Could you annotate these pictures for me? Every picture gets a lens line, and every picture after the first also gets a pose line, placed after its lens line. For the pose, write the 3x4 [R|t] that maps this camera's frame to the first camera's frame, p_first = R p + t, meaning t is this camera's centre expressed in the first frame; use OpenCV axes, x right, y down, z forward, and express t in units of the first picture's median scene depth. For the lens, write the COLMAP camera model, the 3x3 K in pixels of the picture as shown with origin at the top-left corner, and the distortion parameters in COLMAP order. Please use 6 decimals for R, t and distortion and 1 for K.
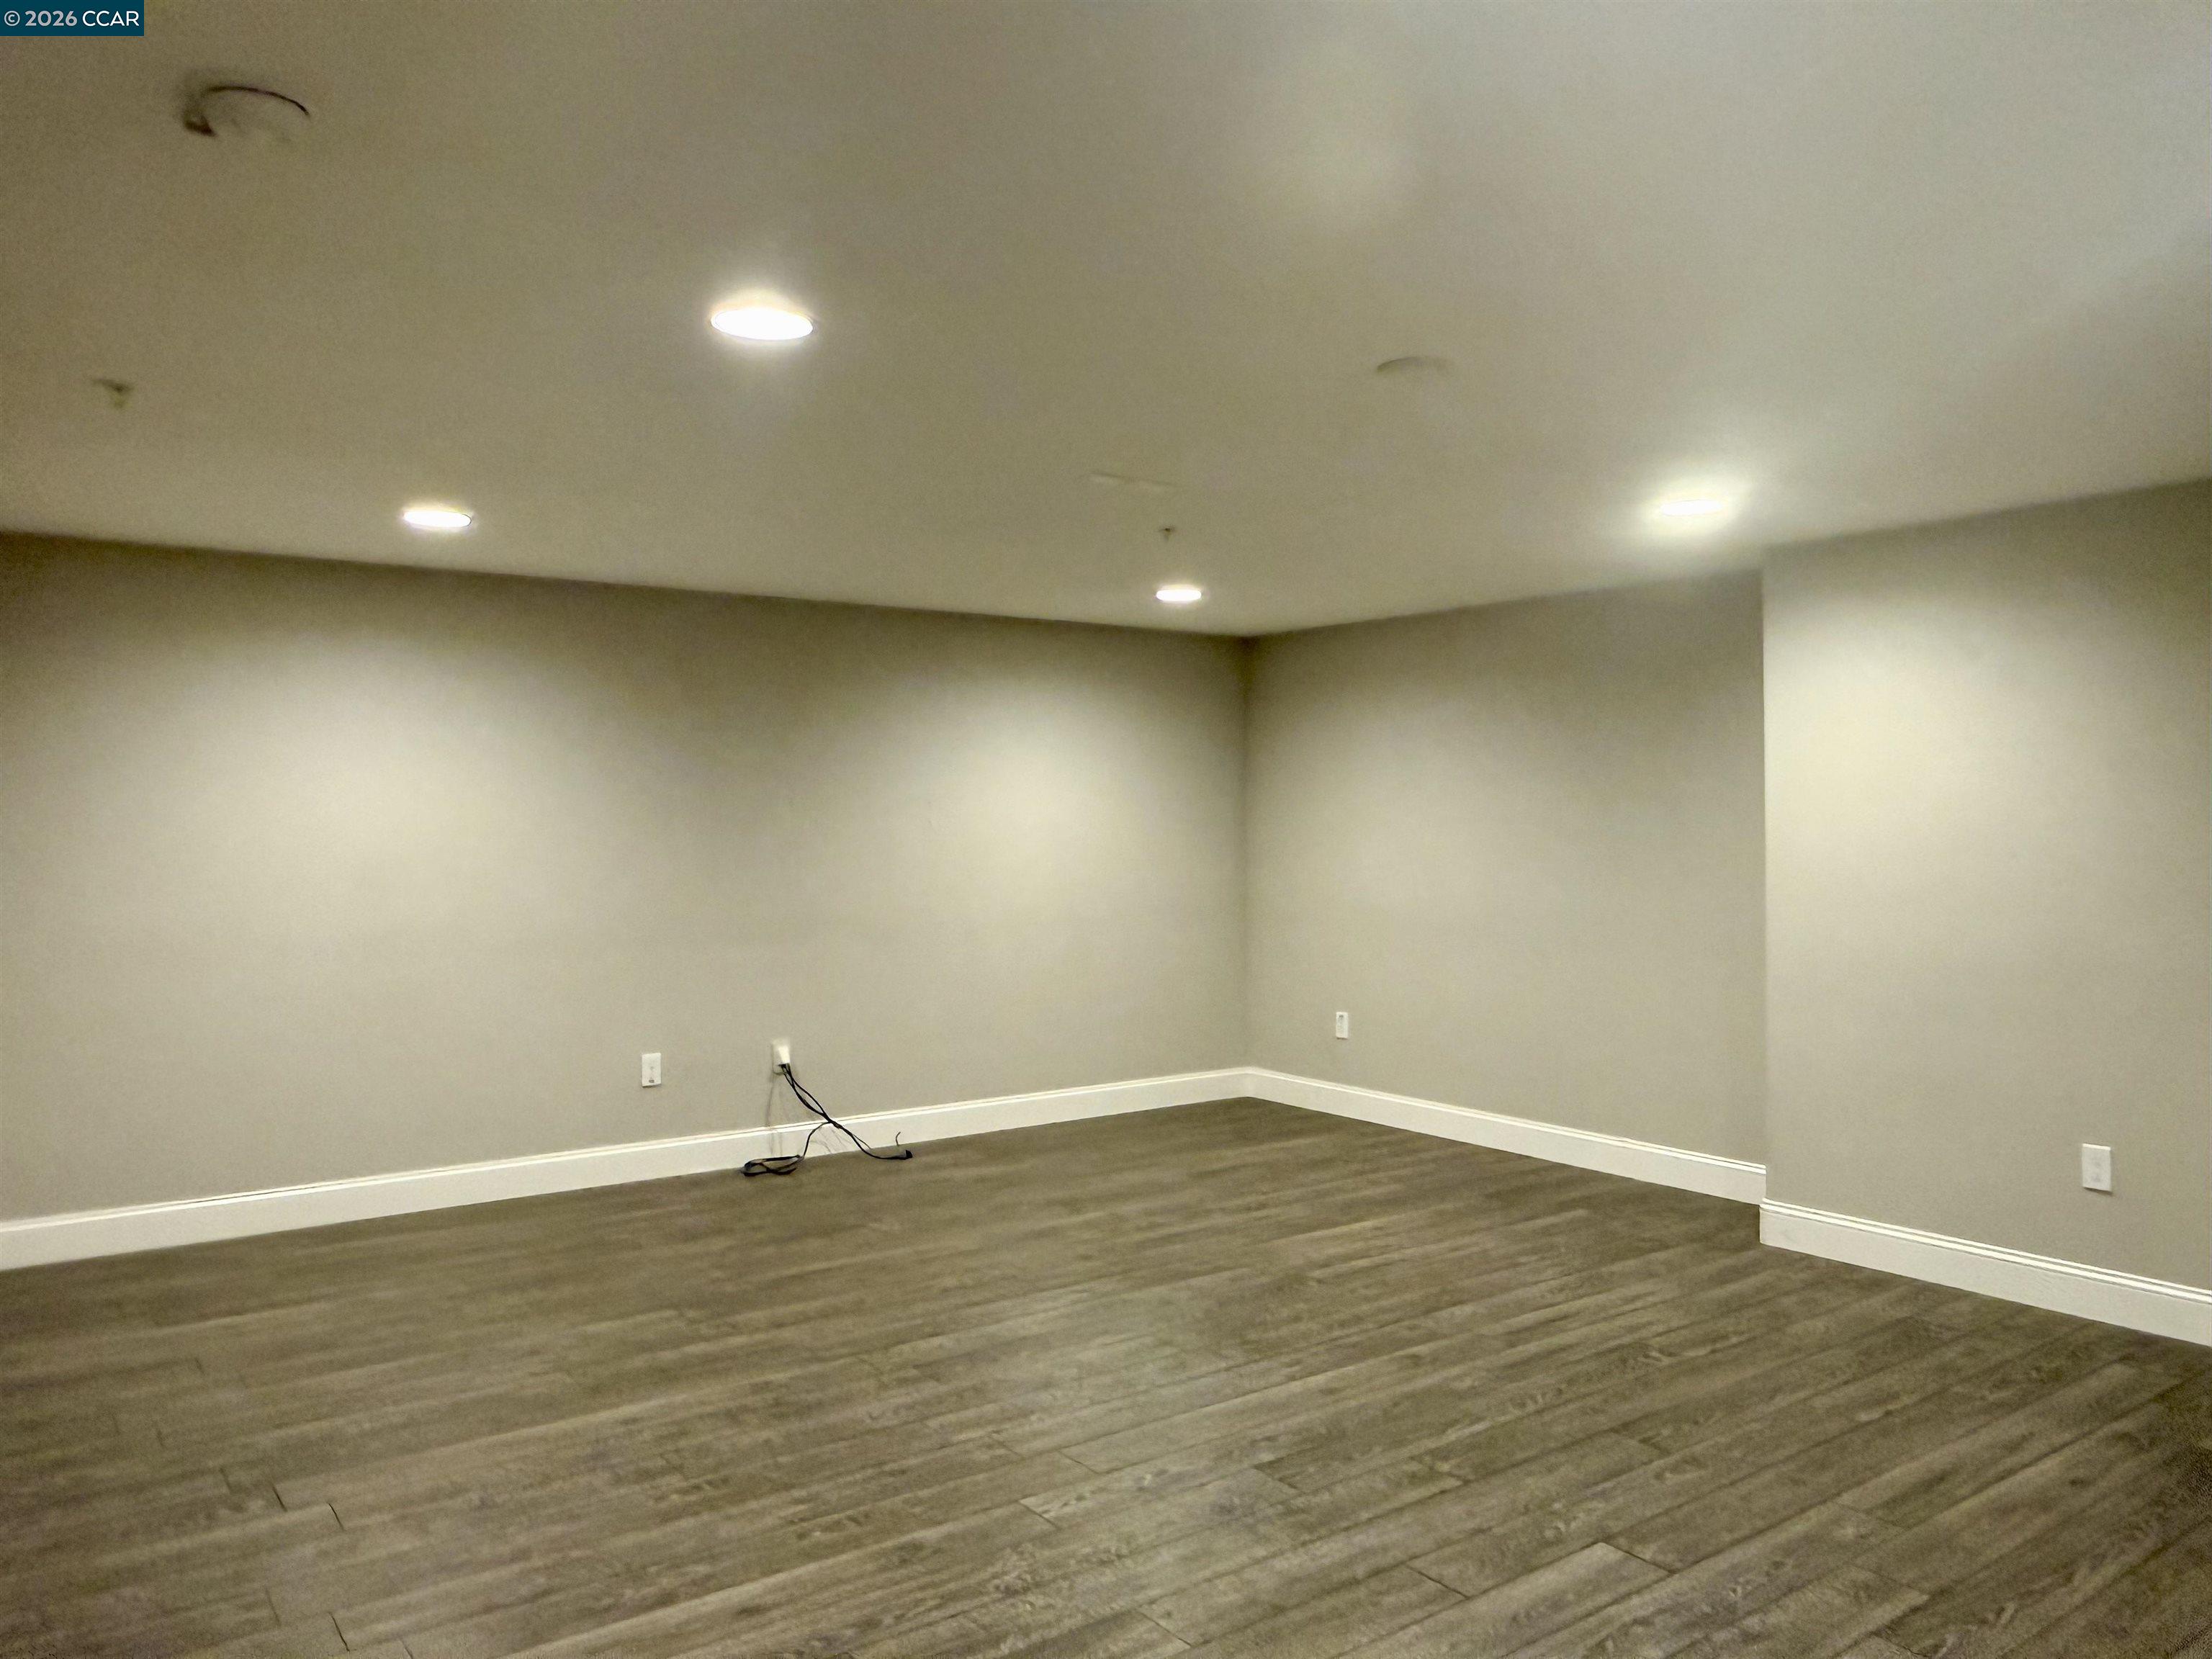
lens RADIAL K [[1558.0, 0, 1104.2], [0, 1558.0, 825.7], [0, 0, 1]] dist [0.008383, -0.002170]
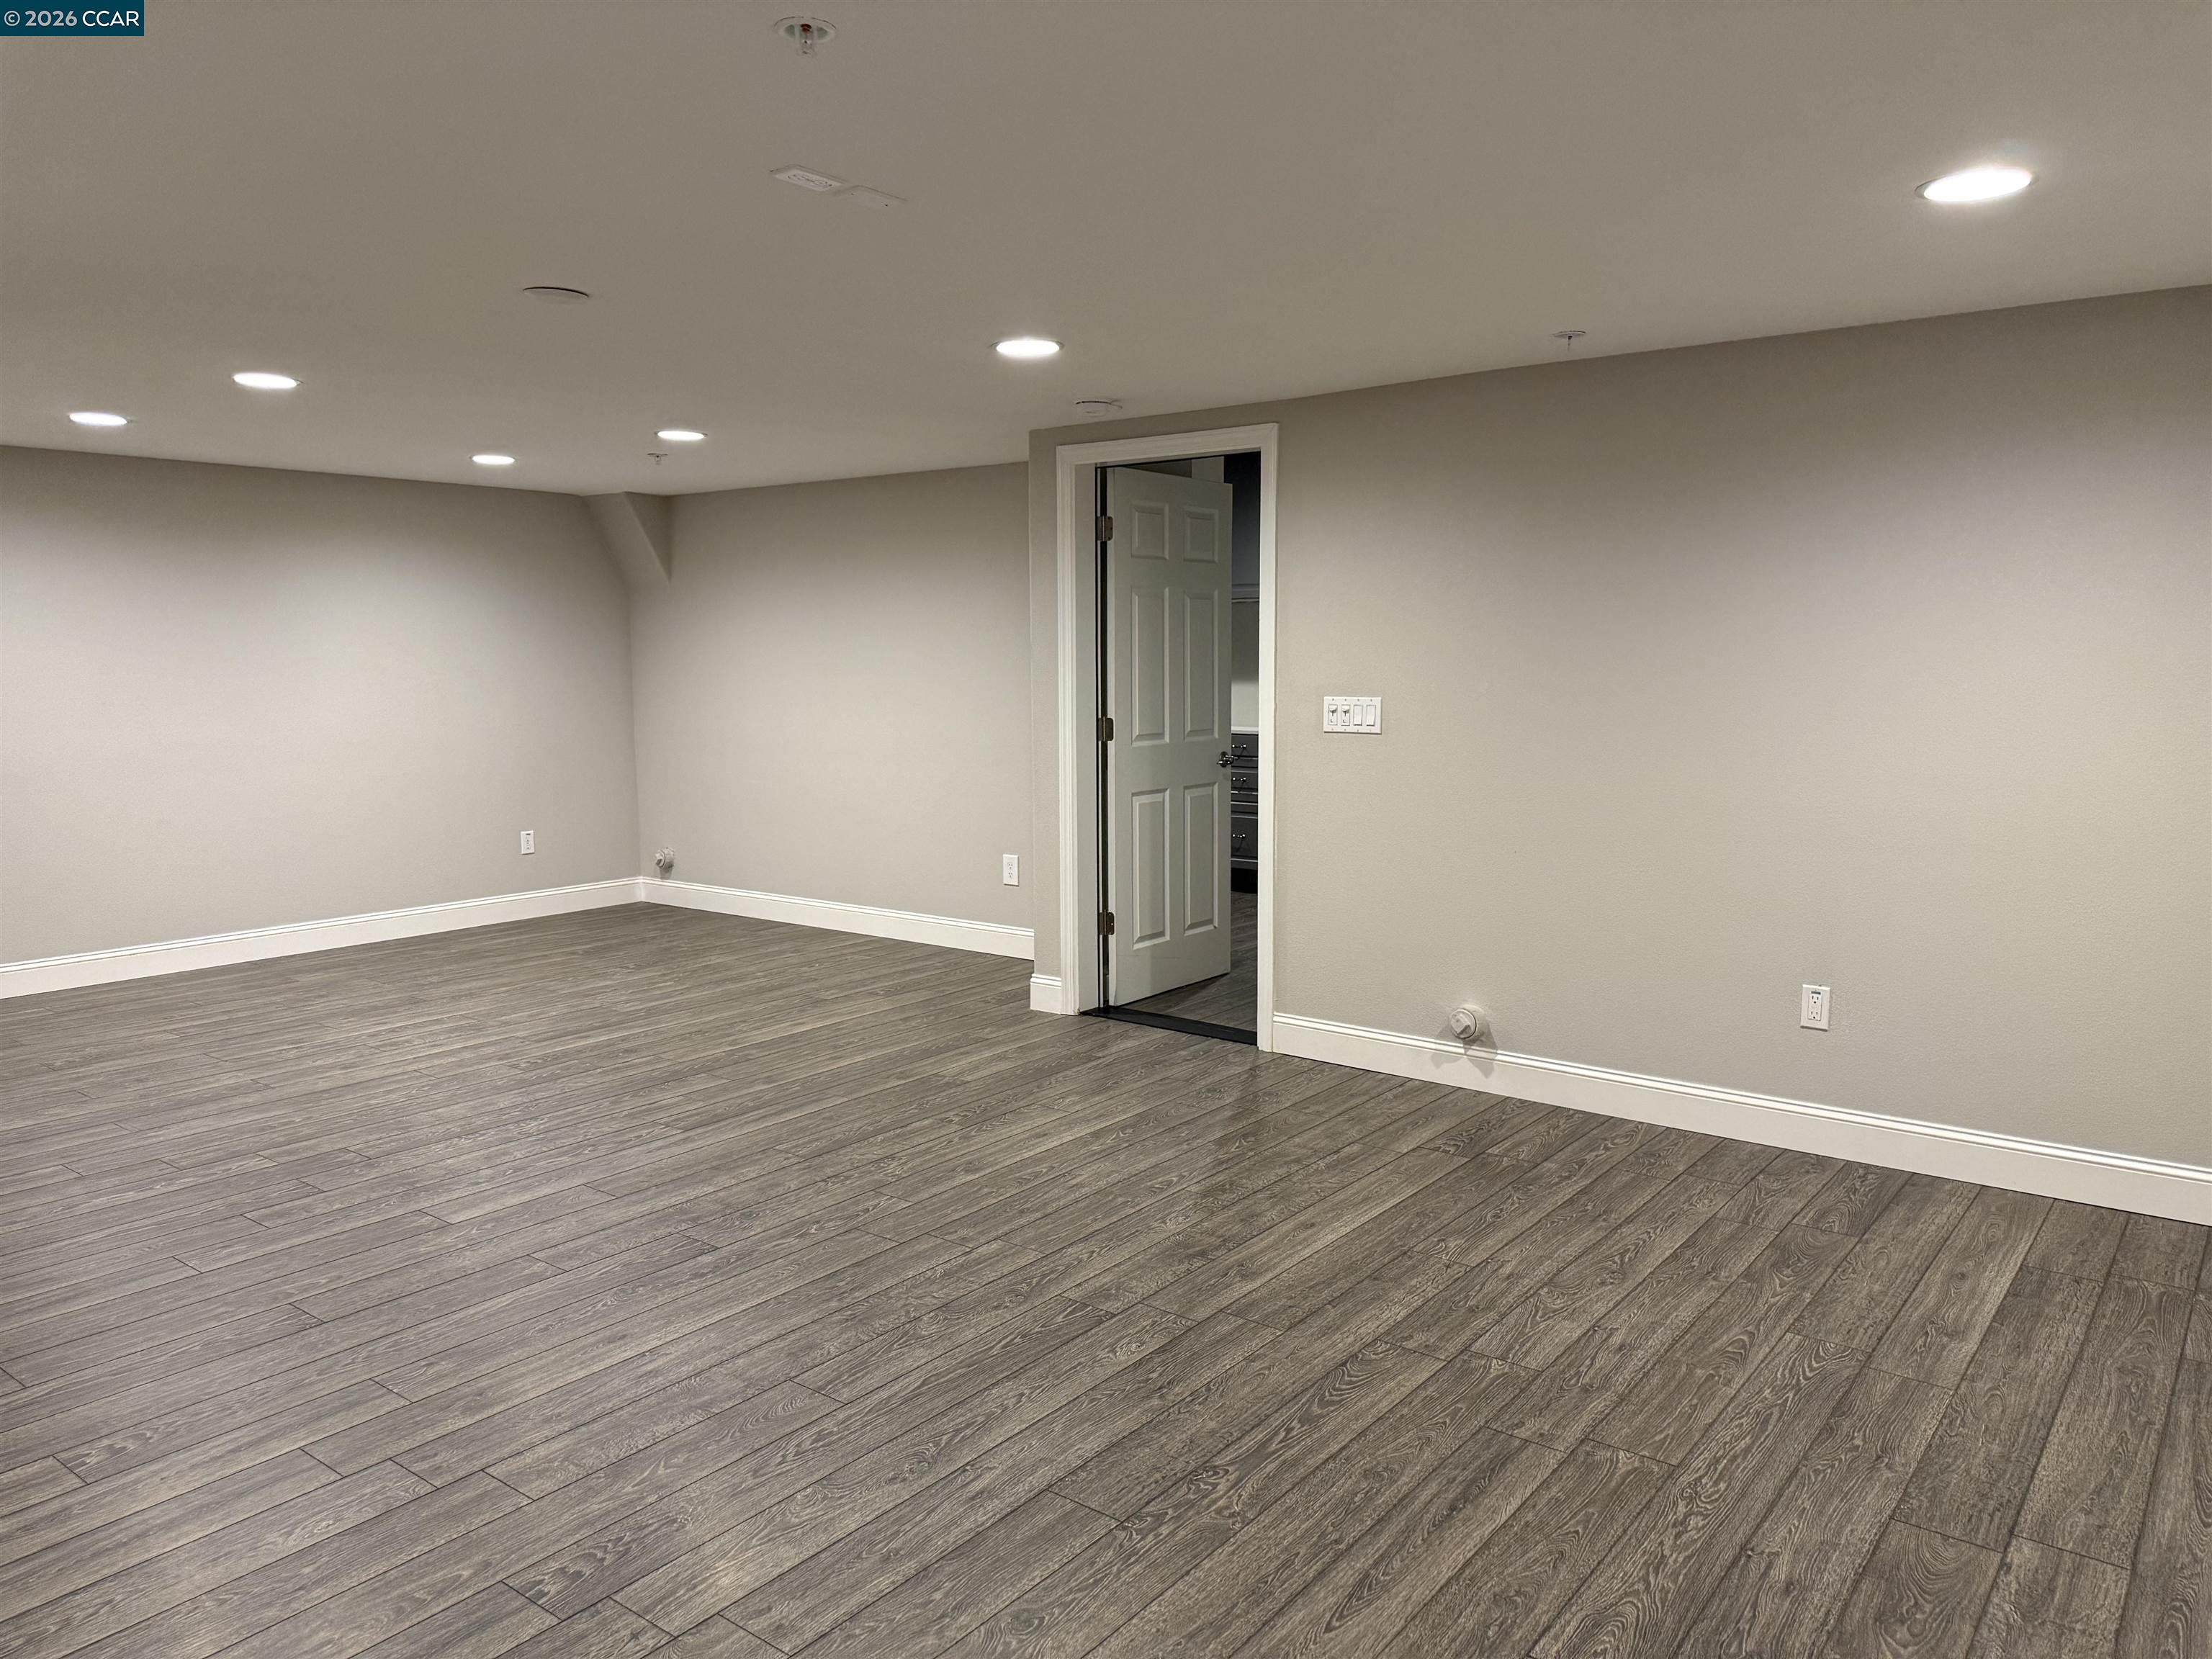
lens RADIAL K [[1558.0, 0, 1108.1], [0, 1558.0, 818.3], [0, 0, 1]] dist [0.008383, -0.002170]
pose [[-0.959877, 0.035344, -0.278187, 0.131545], [0.002248, 0.992963, 0.118401, -0.028112], [0.280414, 0.113025, -0.953202, 2.161509]]
